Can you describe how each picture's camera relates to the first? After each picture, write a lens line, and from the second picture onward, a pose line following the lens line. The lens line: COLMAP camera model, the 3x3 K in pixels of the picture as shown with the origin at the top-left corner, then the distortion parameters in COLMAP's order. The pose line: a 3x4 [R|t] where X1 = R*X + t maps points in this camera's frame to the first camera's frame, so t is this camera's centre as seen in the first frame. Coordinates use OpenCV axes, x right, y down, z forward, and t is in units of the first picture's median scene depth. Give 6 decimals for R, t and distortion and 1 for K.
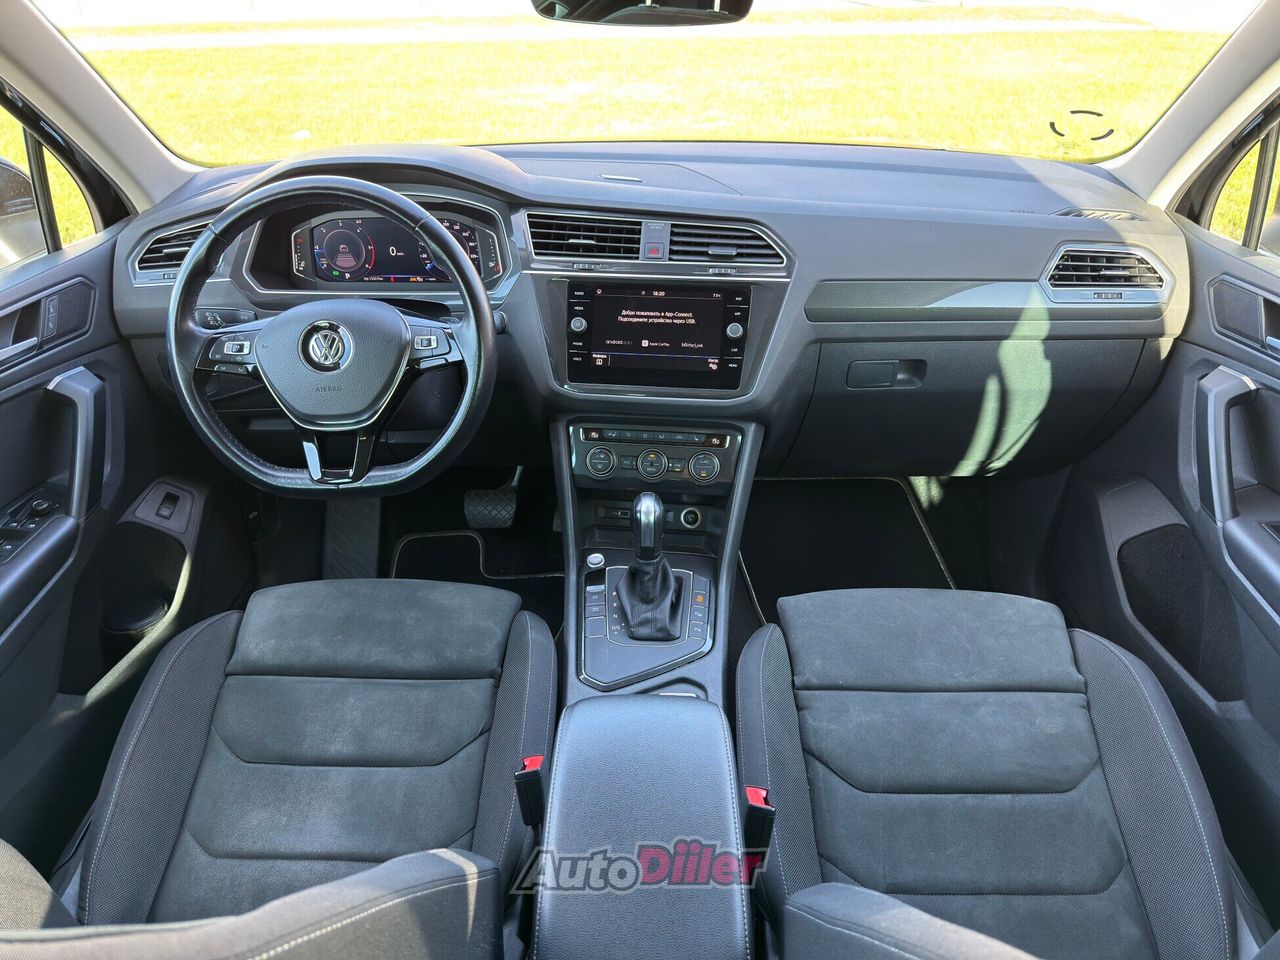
lens RADIAL K [[880.2, 0, 604.1], [0, 880.2, 483.2], [0, 0, 1]] dist [0.139608, -0.190698]
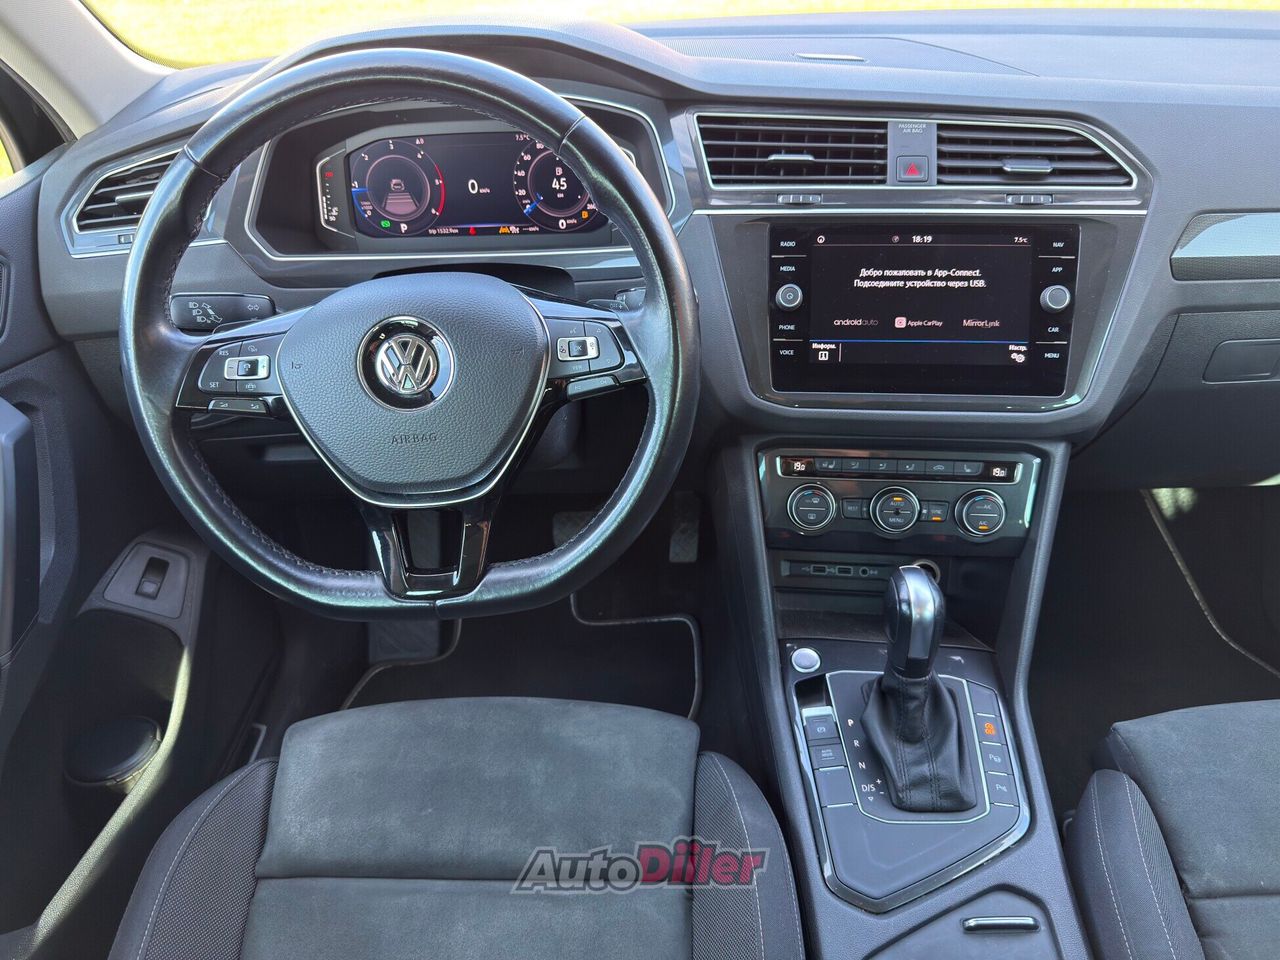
lens RADIAL K [[880.2, 0, 604.1], [0, 880.2, 483.2], [0, 0, 1]] dist [0.139608, -0.190698]
pose [[0.999554, -0.029654, -0.003430, -0.159534], [0.029819, 0.997224, 0.068232, -0.095763], [0.001397, -0.068304, 0.997664, 0.374165]]
